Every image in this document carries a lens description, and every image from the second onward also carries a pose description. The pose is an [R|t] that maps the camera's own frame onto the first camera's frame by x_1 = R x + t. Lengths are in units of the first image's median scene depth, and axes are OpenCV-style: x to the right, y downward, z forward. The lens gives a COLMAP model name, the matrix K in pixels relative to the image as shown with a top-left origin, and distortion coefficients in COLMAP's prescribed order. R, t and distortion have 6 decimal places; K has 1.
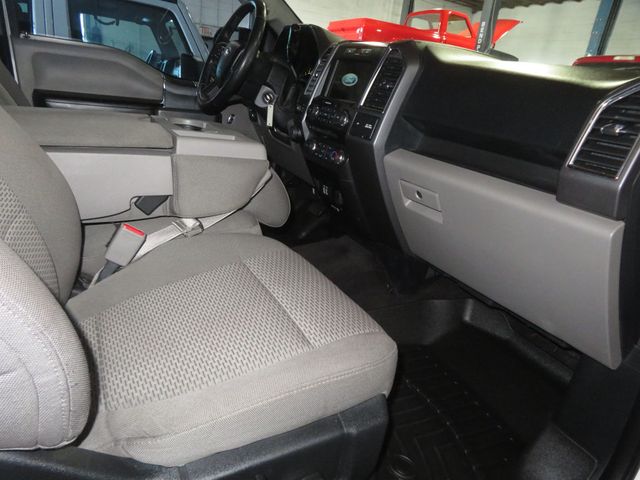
lens RADIAL K [[458.7, 0, 317.2], [0, 458.7, 240.5], [0, 0, 1]] dist [-0.011994, 0.011336]
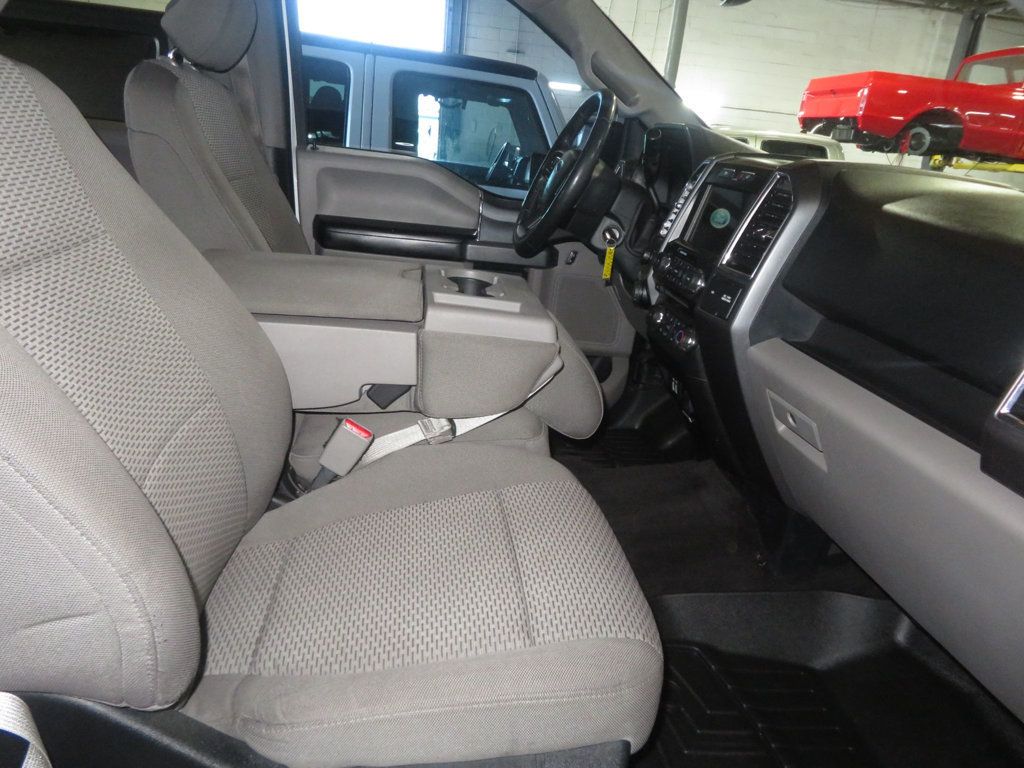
lens RADIAL K [[733.9, 0, 512.1], [0, 733.9, 382.0], [0, 0, 1]] dist [-0.011994, 0.011336]
pose [[0.938198, 0.089580, -0.334306, 0.186674], [-0.108410, 0.993377, -0.038061, -0.067571], [0.328683, 0.071951, 0.941696, -0.031120]]
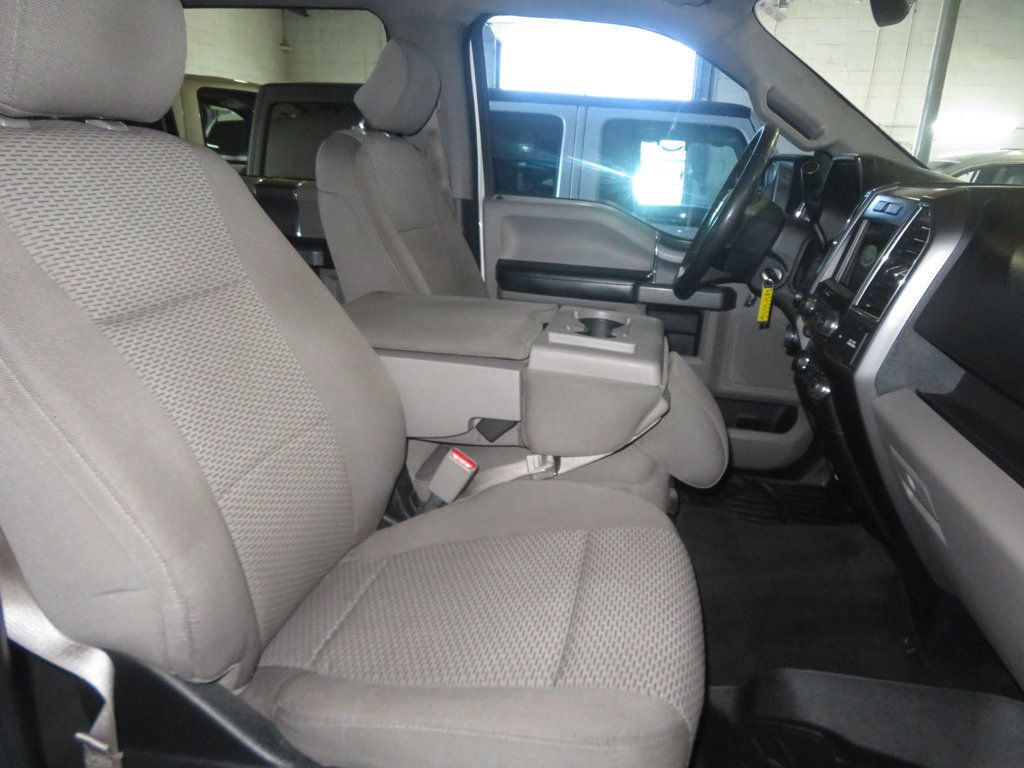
lens RADIAL K [[733.9, 0, 513.1], [0, 733.9, 382.6], [0, 0, 1]] dist [-0.011994, 0.011336]
pose [[0.773902, 0.102125, -0.625017, 0.367380], [-0.168114, 0.984633, -0.047275, -0.090604], [0.610585, 0.141660, 0.779178, 0.048621]]
